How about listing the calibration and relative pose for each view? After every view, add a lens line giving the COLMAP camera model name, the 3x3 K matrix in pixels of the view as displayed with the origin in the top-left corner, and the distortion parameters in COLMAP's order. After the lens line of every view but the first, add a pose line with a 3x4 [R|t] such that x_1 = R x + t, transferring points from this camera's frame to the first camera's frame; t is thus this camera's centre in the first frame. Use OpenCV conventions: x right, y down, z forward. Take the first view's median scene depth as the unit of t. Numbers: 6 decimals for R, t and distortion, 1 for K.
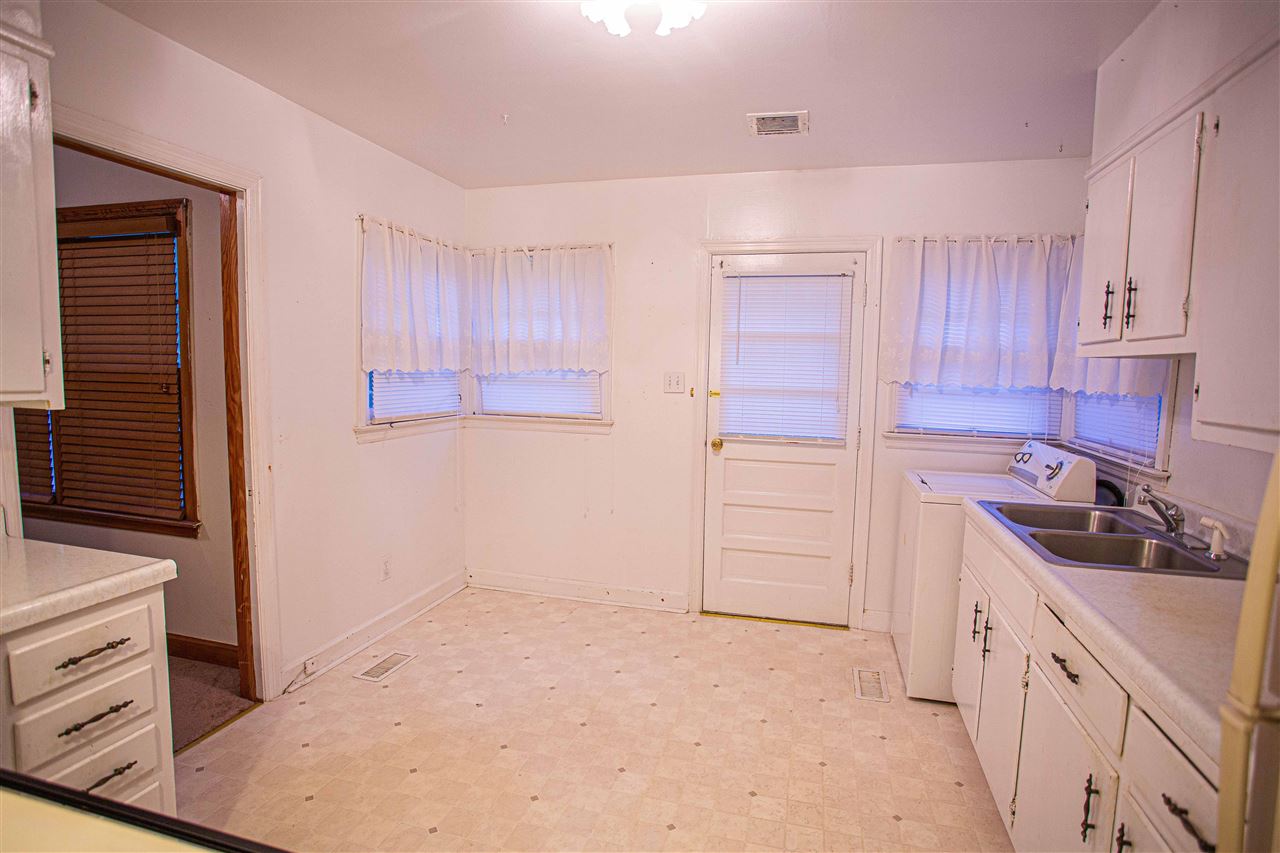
lens RADIAL K [[637.8, 0, 643.7], [0, 637.8, 429.9], [0, 0, 1]] dist [-0.071885, 0.037198]
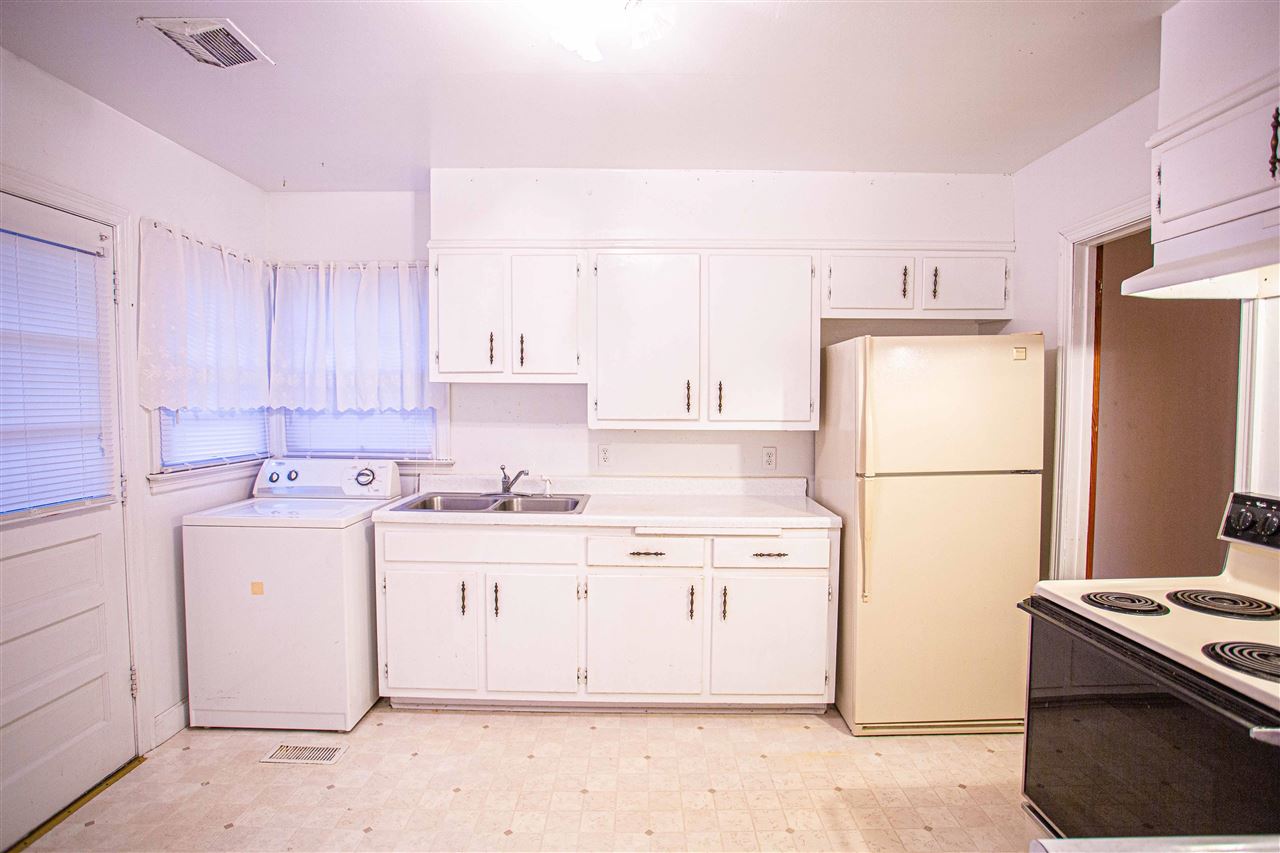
lens RADIAL K [[637.8, 0, 643.7], [0, 637.8, 429.9], [0, 0, 1]] dist [-0.071885, 0.037198]
pose [[-0.263490, -0.068971, 0.962193, -0.512337], [0.083092, 0.992111, 0.093869, -0.075299], [-0.961077, 0.104684, -0.255681, 0.660572]]
